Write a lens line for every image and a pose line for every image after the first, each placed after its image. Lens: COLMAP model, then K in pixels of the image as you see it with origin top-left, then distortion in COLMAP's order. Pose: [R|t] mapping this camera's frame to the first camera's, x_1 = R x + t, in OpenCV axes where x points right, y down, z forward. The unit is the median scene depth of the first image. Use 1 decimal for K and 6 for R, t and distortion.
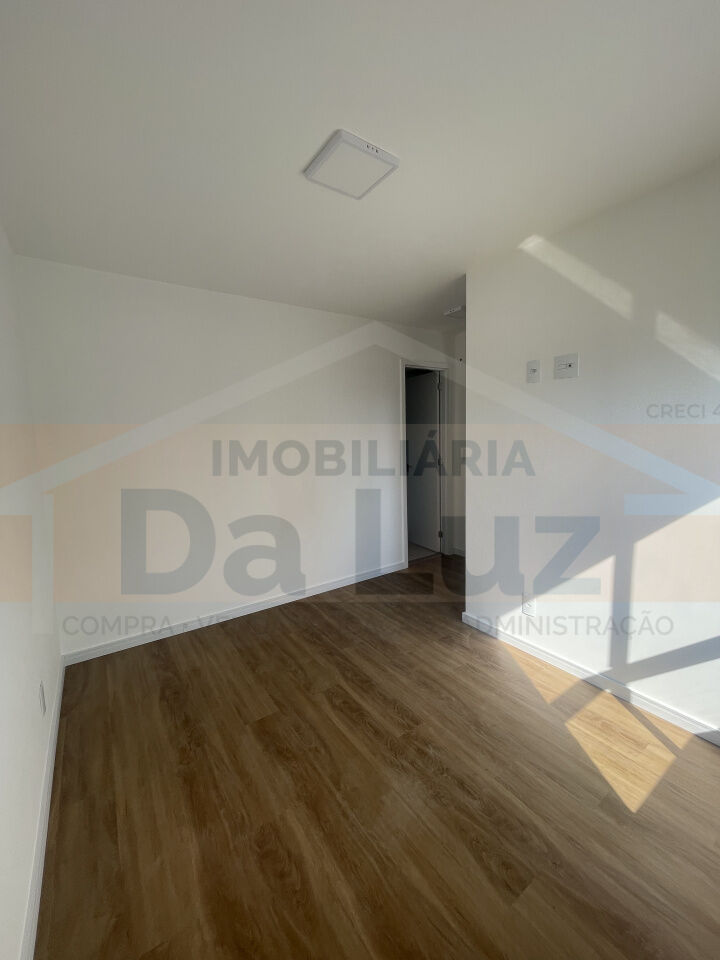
lens RADIAL K [[387.6, 0, 362.3], [0, 387.6, 483.4], [0, 0, 1]] dist [-0.002921, -0.000026]
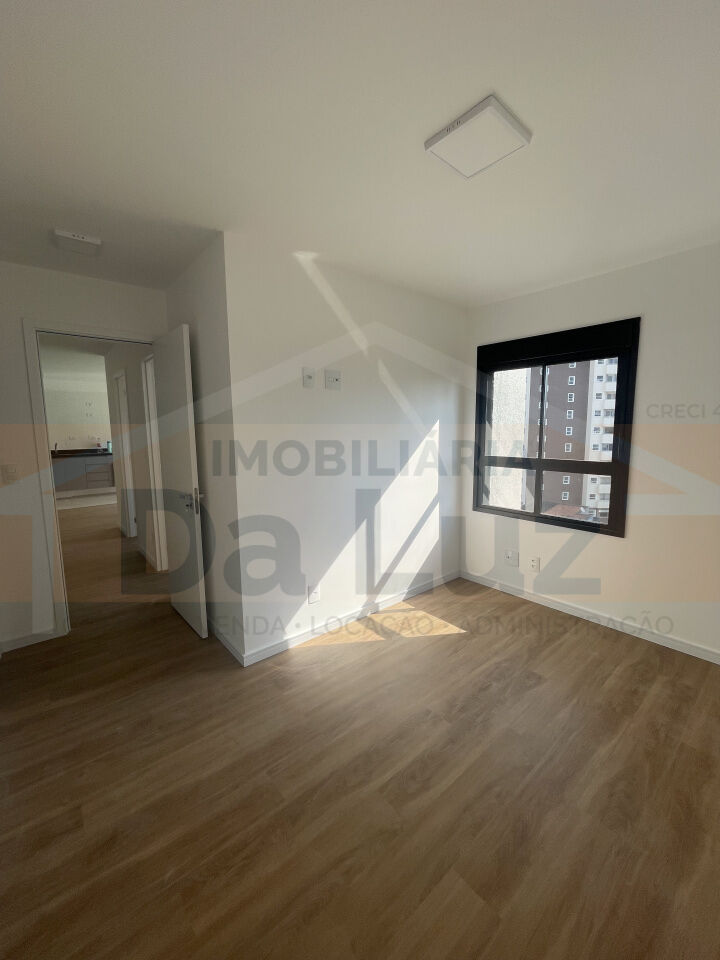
lens RADIAL K [[387.6, 0, 361.6], [0, 387.6, 482.6], [0, 0, 1]] dist [-0.002921, -0.000026]
pose [[-0.093836, -0.107821, 0.989732, -0.758171], [0.139670, 0.982861, 0.120315, -0.124434], [-0.985742, 0.149526, -0.077169, 1.104990]]
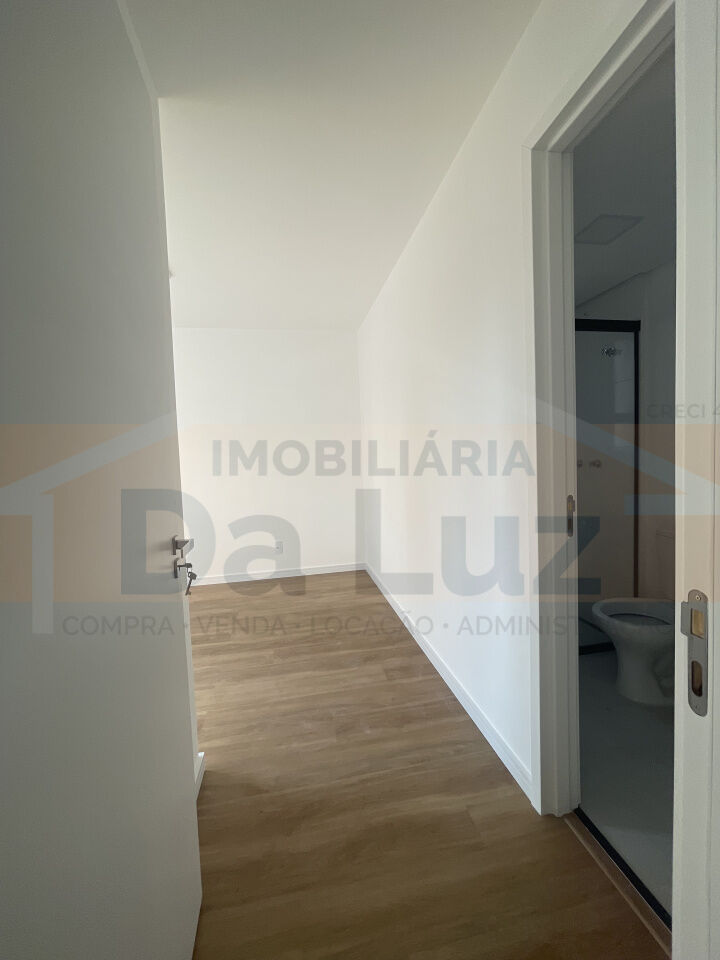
lens RADIAL K [[387.6, 0, 362.6], [0, 387.6, 479.9], [0, 0, 1]] dist [-0.002921, -0.000026]
pose [[-0.401300, 0.095364, -0.910969, 0.878511], [-0.071385, 0.988284, 0.134904, -0.161478], [0.913161, 0.119166, -0.389791, 1.950930]]
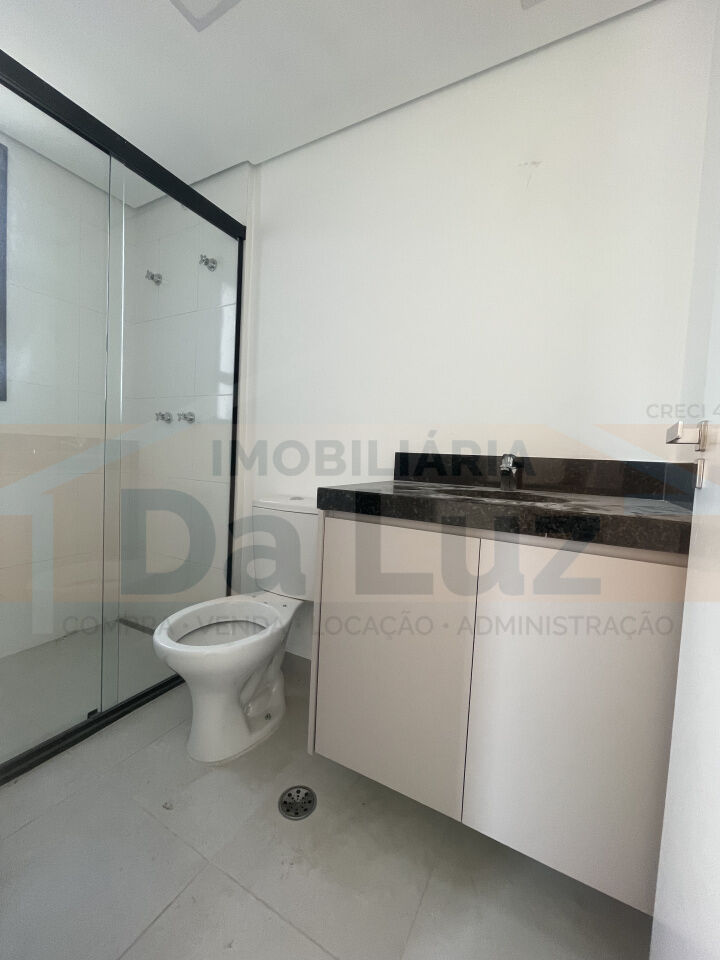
lens RADIAL K [[387.6, 0, 360.0], [0, 387.6, 478.3], [0, 0, 1]] dist [-0.002921, -0.000026]
pose [[0.454896, 0.102198, -0.884661, 0.426262], [-0.185376, 0.982500, 0.018179, -0.047973], [0.871037, 0.155725, 0.465880, 2.097287]]
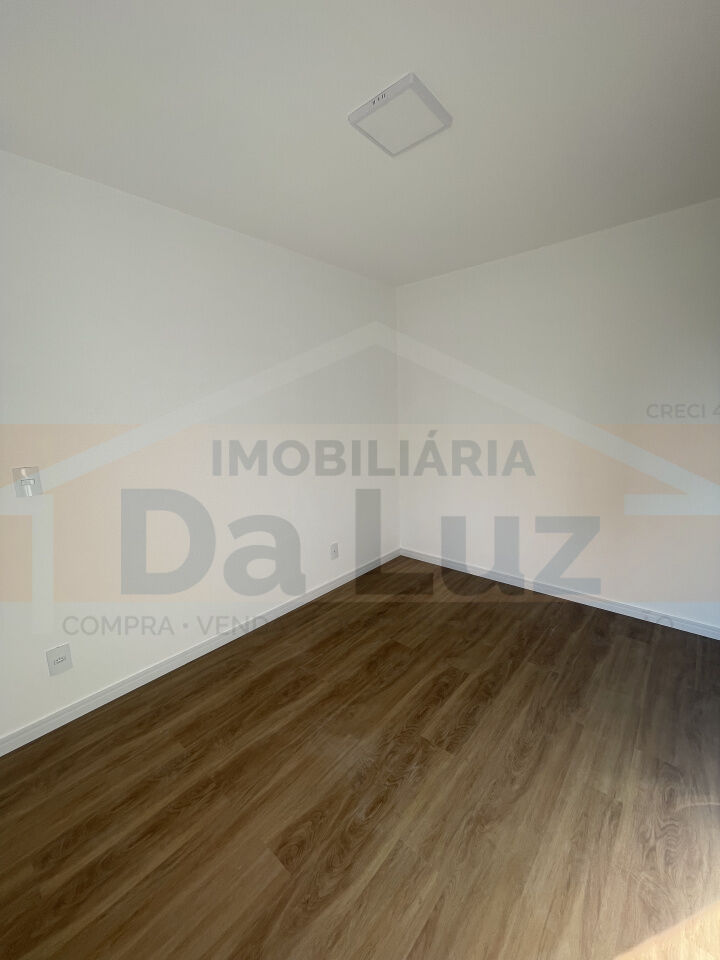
lens RADIAL K [[387.6, 0, 360.0], [0, 387.6, 473.1], [0, 0, 1]] dist [-0.002921, -0.000026]
pose [[0.238699, 0.169061, -0.956264, 0.767417], [-0.094646, 0.984091, 0.150355, -0.087092], [0.966470, 0.054616, 0.250903, 0.532039]]
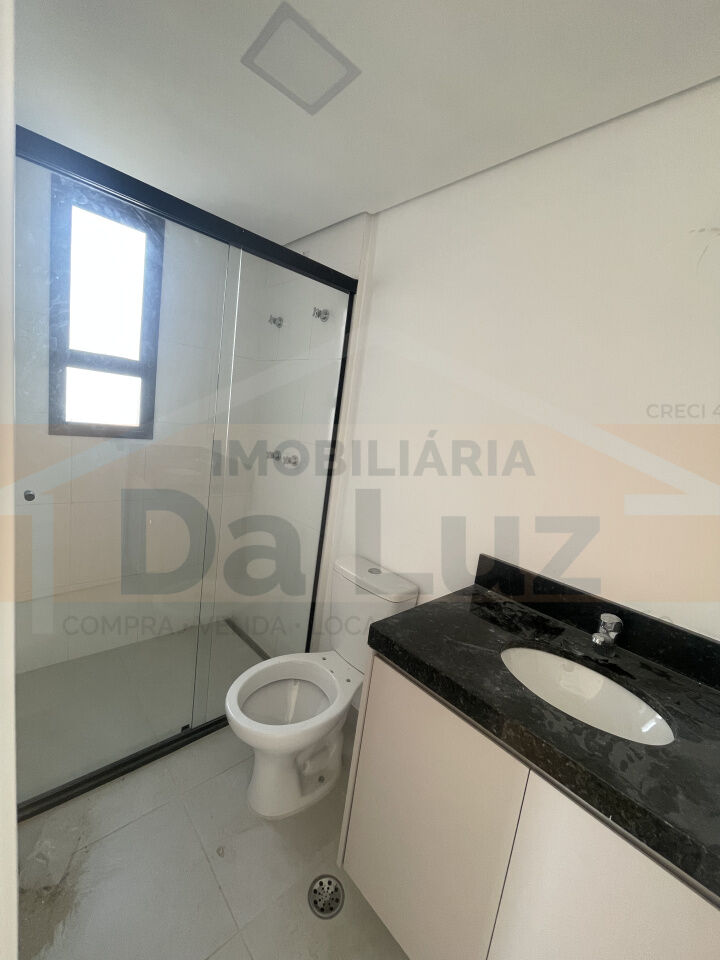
lens RADIAL K [[387.6, 0, 363.4], [0, 387.6, 478.6], [0, 0, 1]] dist [-0.002921, -0.000026]
pose [[0.150412, 0.199606, -0.968263, 0.388936], [-0.270478, 0.950346, 0.153896, -0.250536], [0.950904, 0.238746, 0.196933, 2.137065]]
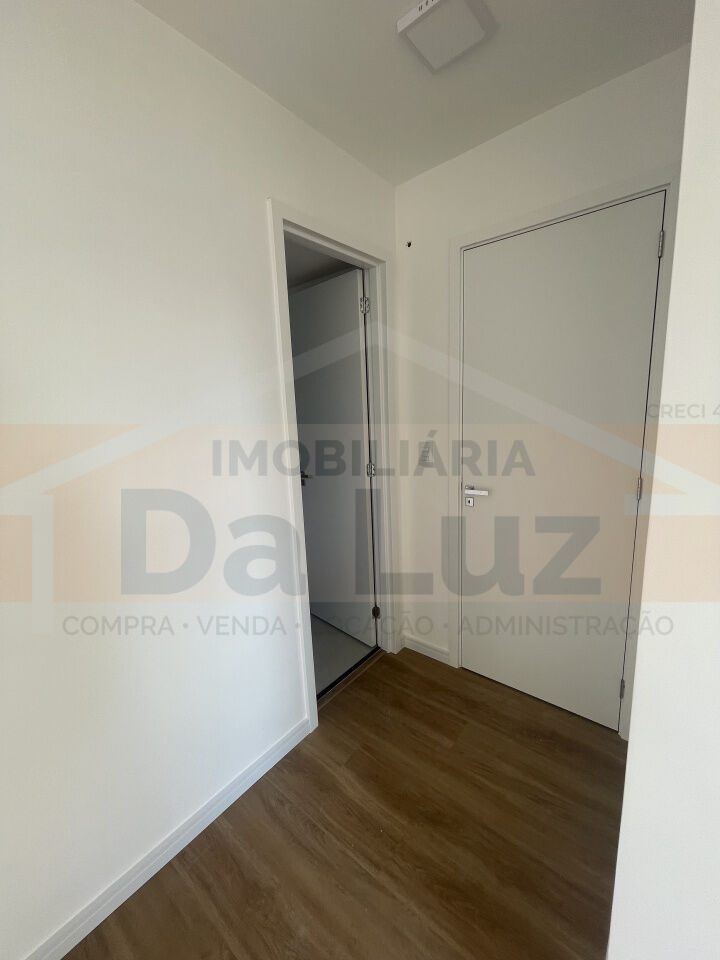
lens RADIAL K [[387.6, 0, 365.7], [0, 387.6, 478.0], [0, 0, 1]] dist [-0.002921, -0.000026]
pose [[0.958395, -0.058002, 0.279490, 0.131938], [0.046414, 0.997773, 0.047908, -0.152206], [-0.281647, -0.032943, 0.958953, 1.187152]]
